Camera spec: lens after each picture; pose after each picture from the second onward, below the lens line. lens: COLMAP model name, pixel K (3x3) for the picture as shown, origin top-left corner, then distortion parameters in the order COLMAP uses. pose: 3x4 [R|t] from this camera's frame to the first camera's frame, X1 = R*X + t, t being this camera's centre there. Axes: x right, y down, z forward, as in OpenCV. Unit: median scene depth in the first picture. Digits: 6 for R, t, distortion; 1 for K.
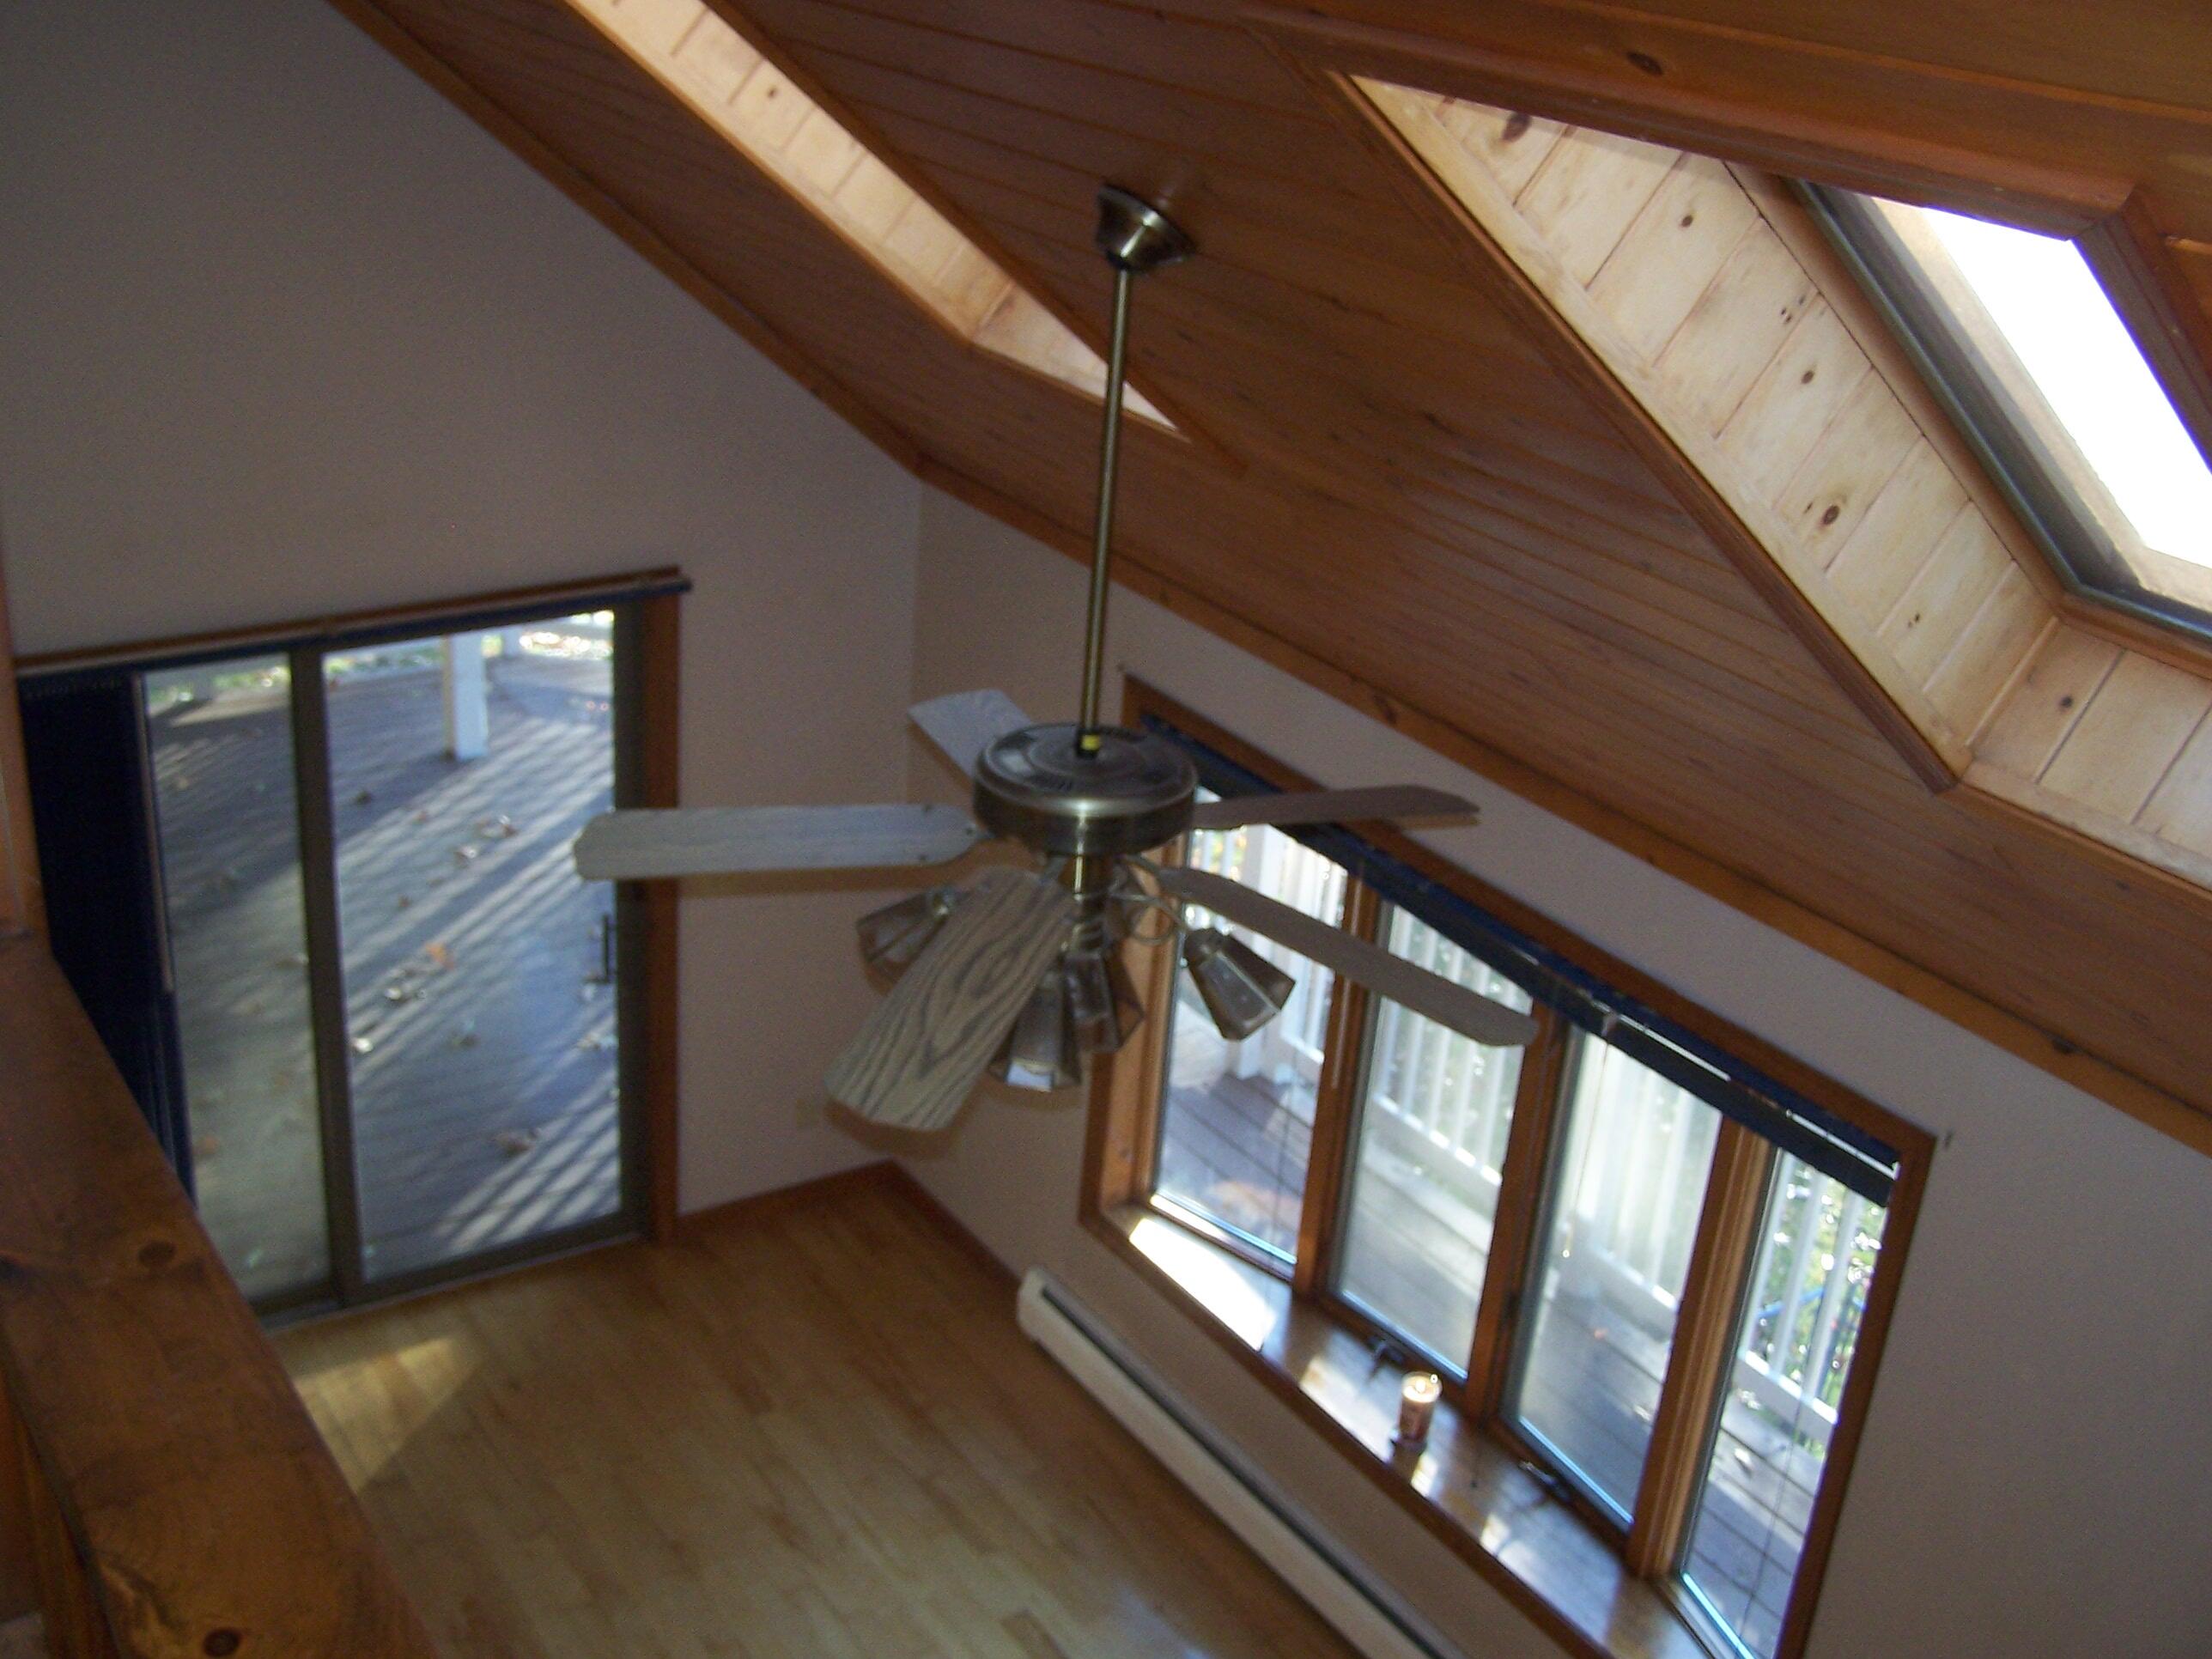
lens RADIAL K [[2476.7, 0, 1095.6], [0, 2476.7, 840.0], [0, 0, 1]] dist [-0.131192, 0.000000]
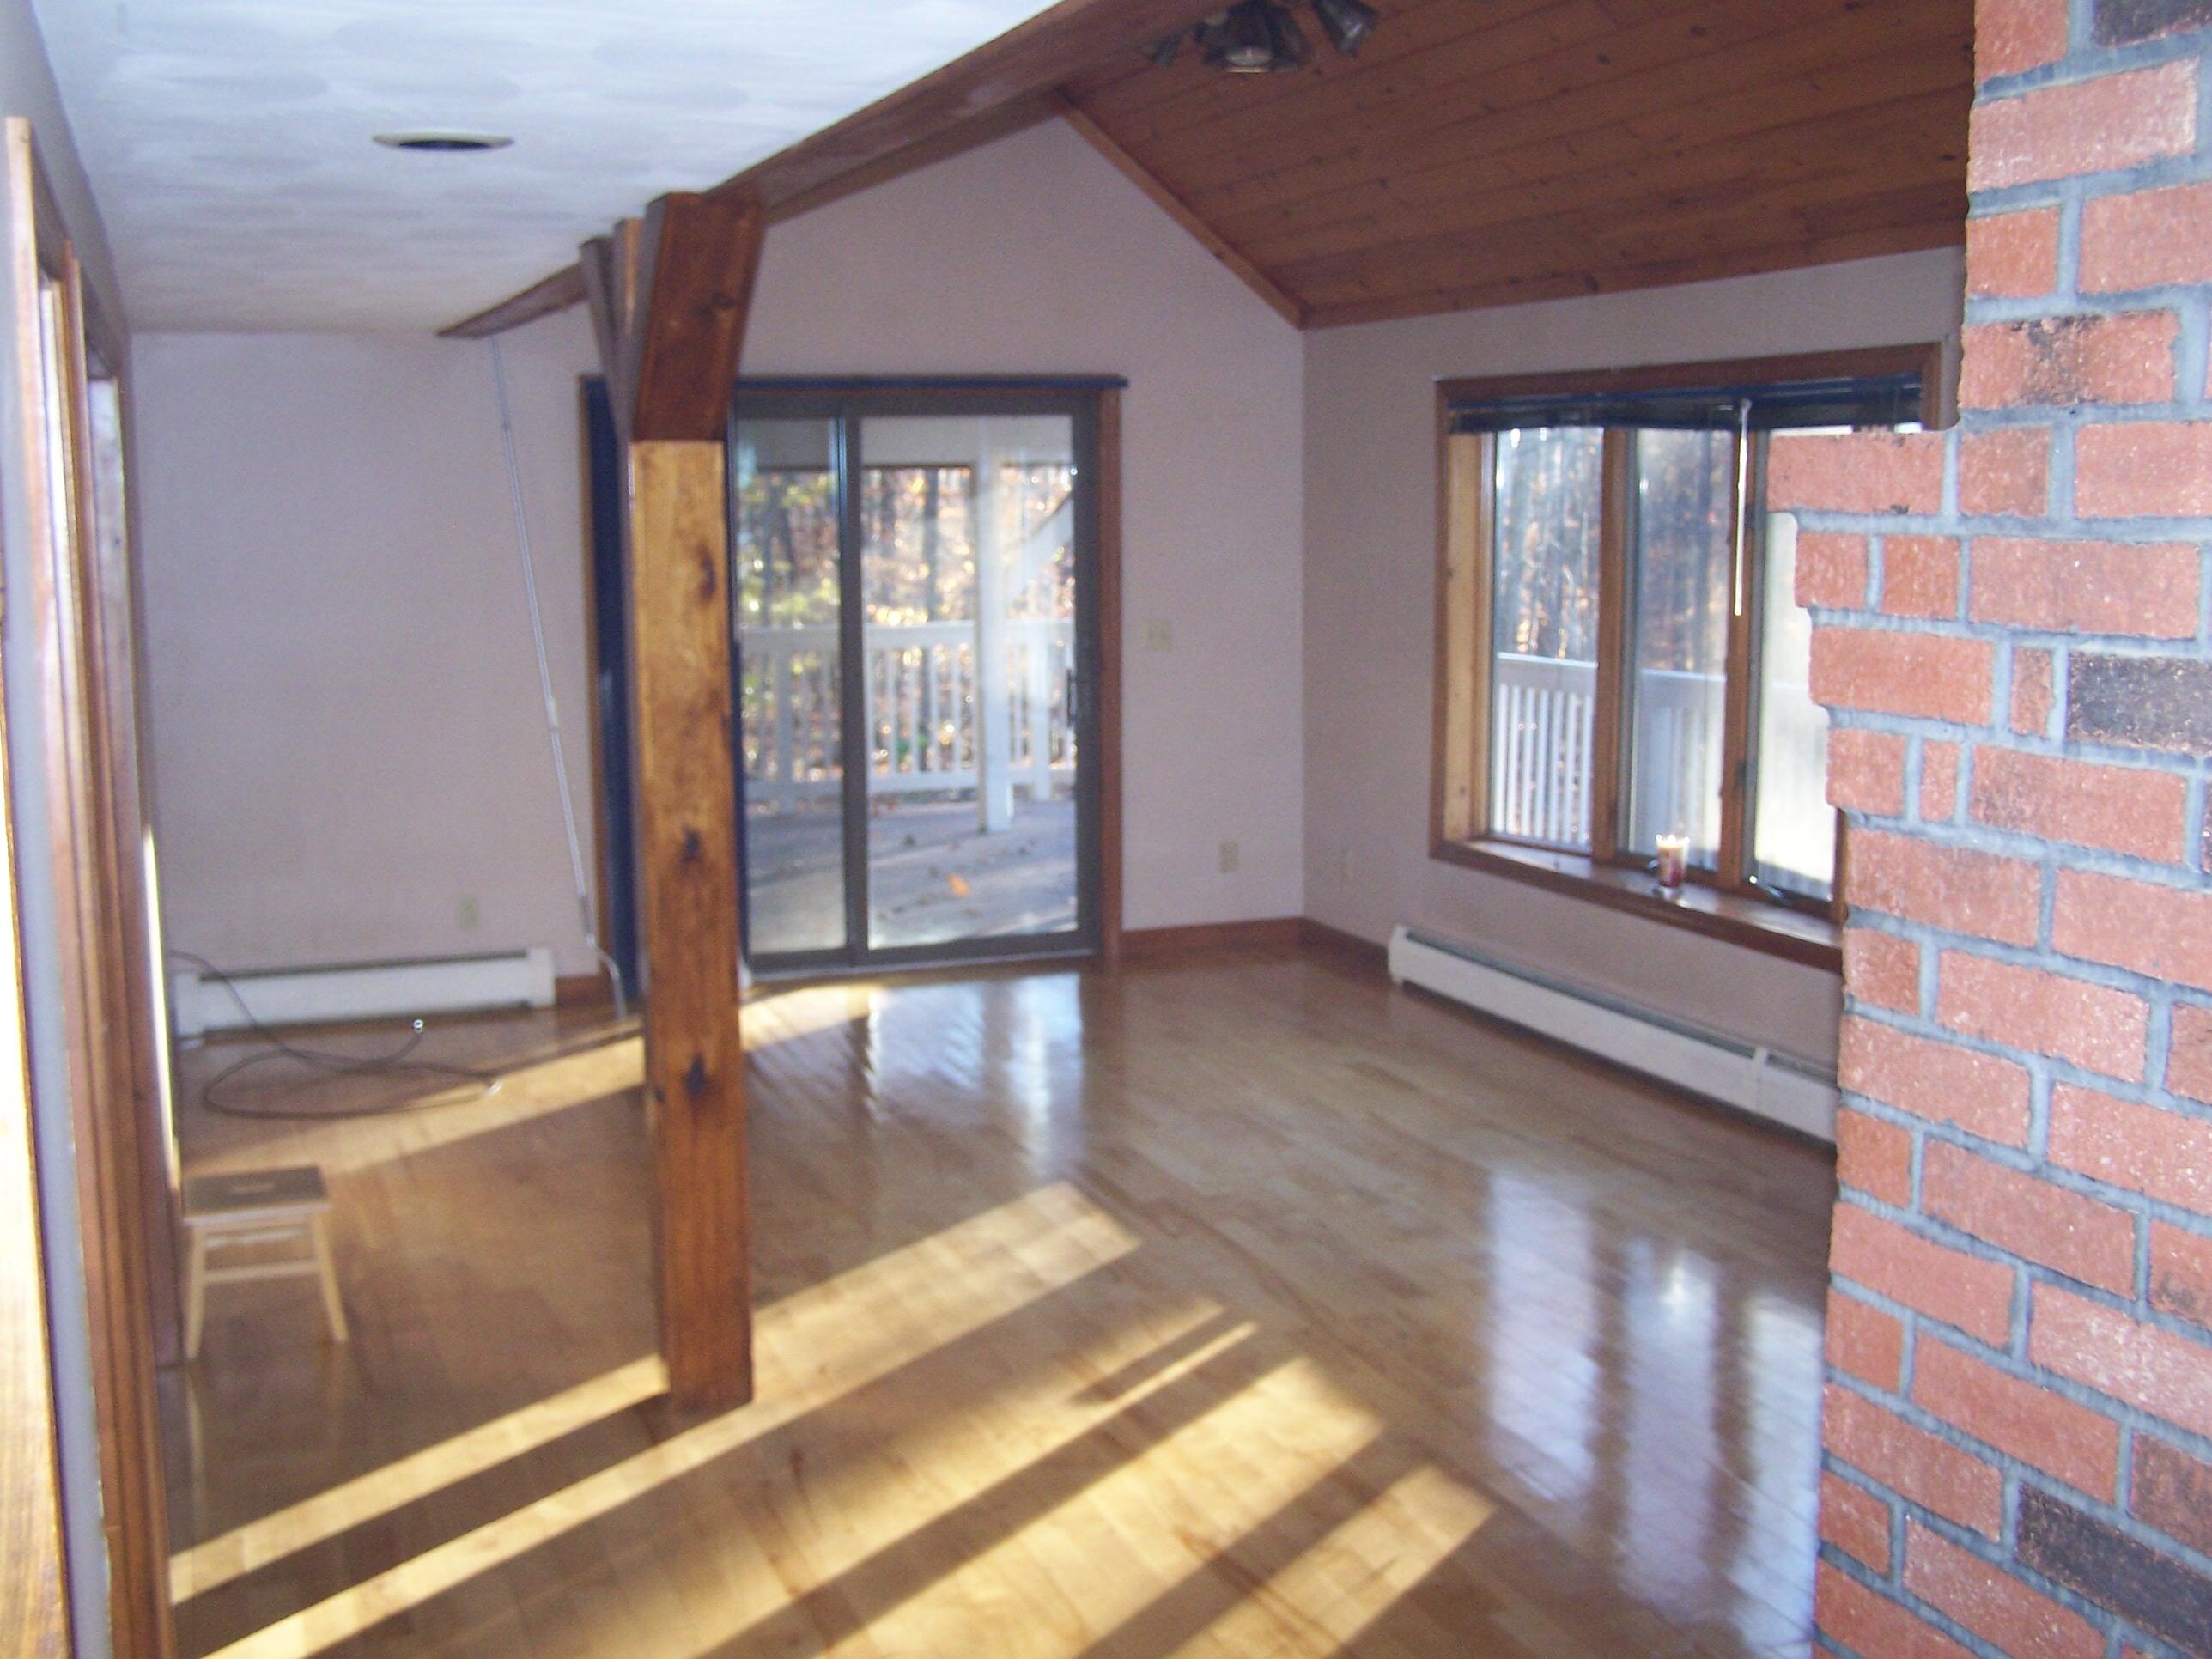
lens RADIAL K [[2476.7, 0, 1111.4], [0, 2476.7, 832.7], [0, 0, 1]] dist [-0.131192, 0.000000]
pose [[0.973433, -0.045022, -0.224502, 0.116768], [-0.020662, 0.959206, -0.281952, 0.497156], [0.228038, 0.279100, 0.932793, -0.195331]]
